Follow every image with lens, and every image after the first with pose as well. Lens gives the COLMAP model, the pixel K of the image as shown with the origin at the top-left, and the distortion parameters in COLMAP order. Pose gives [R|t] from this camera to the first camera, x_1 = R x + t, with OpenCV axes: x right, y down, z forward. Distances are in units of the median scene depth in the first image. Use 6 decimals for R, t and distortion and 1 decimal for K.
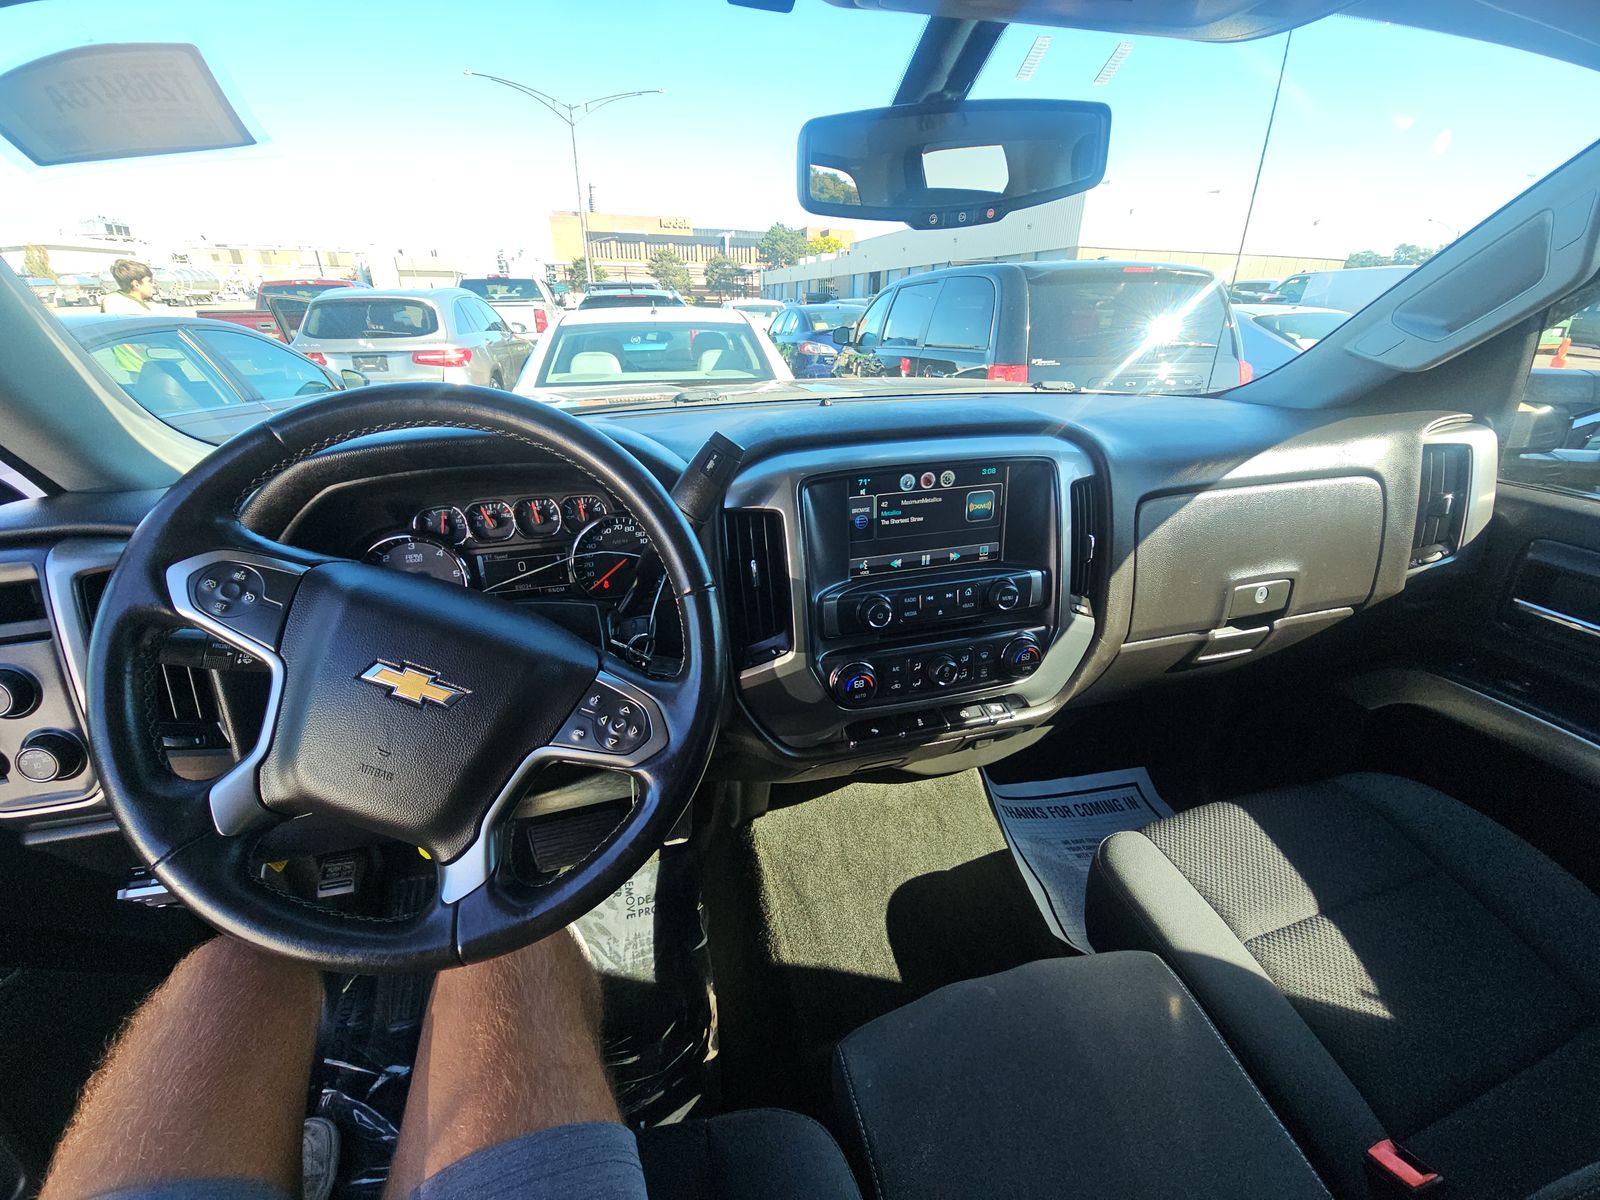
lens RADIAL K [[654.8, 0, 805.3], [0, 654.8, 595.1], [0, 0, 1]] dist [0.015087, -0.013409]
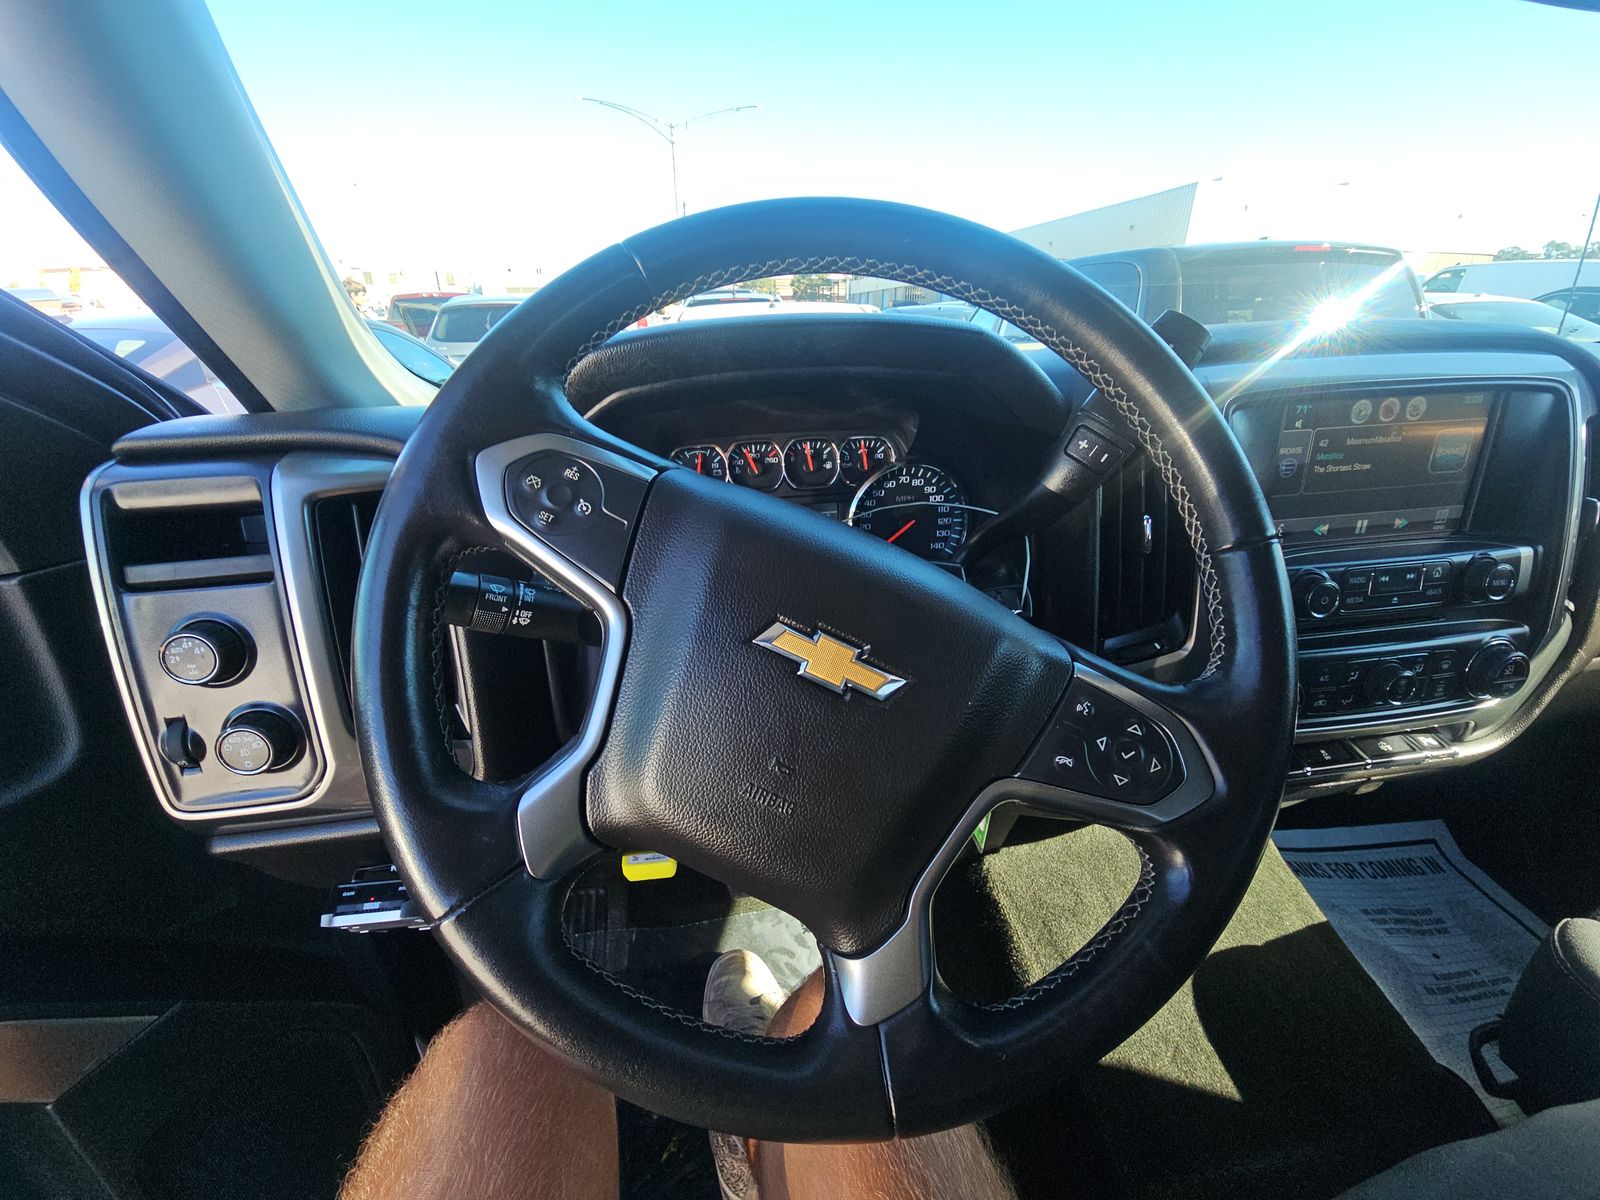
lens RADIAL K [[658.6, 0, 803.7], [0, 658.6, 595.9], [0, 0, 1]] dist [-0.002716, 0.000053]
pose [[0.992955, 0.033008, -0.113802, -0.329728], [-0.034474, 0.999346, -0.010940, 0.049548], [0.113366, 0.014786, 0.993443, 0.227611]]
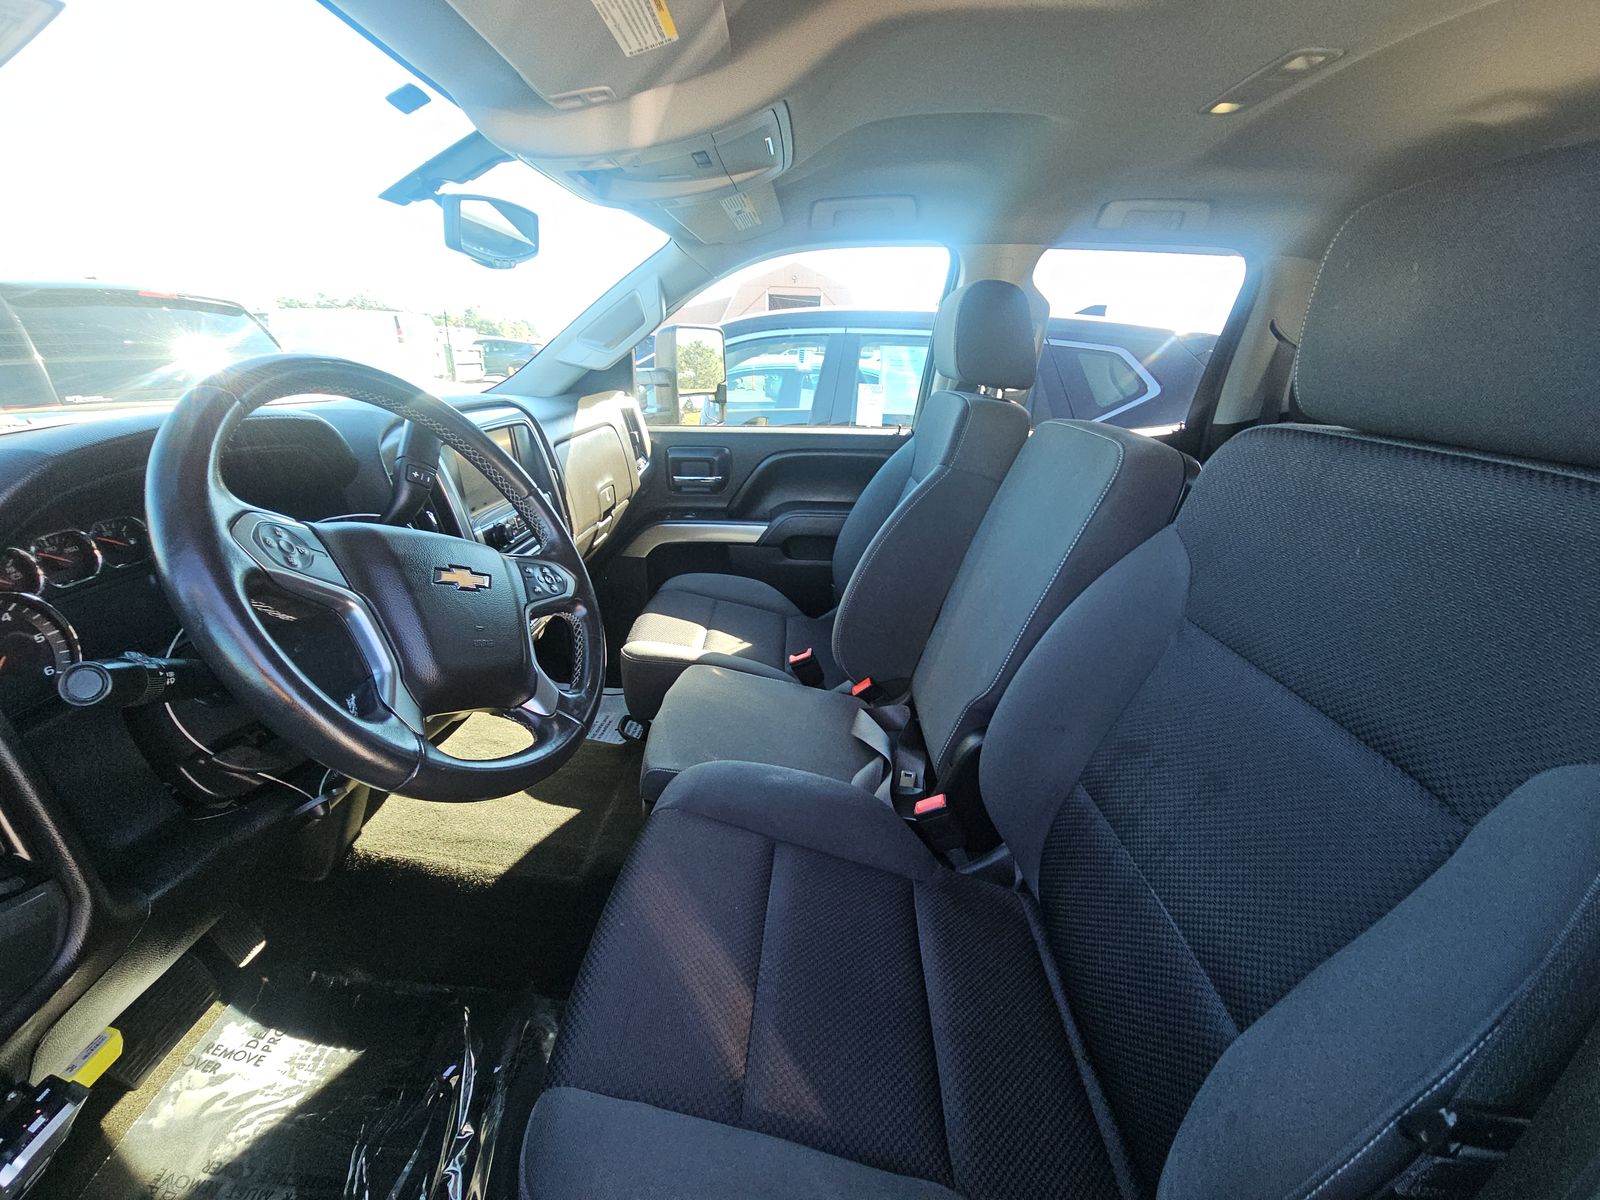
lens RADIAL K [[658.6, 0, 803.7], [0, 658.6, 595.9], [0, 0, 1]] dist [-0.002716, 0.000053]
pose [[0.285079, -0.320255, 0.903419, -0.956693], [0.362058, 0.908682, 0.207872, 0.077038], [-0.887493, 0.267831, 0.374997, -0.053105]]
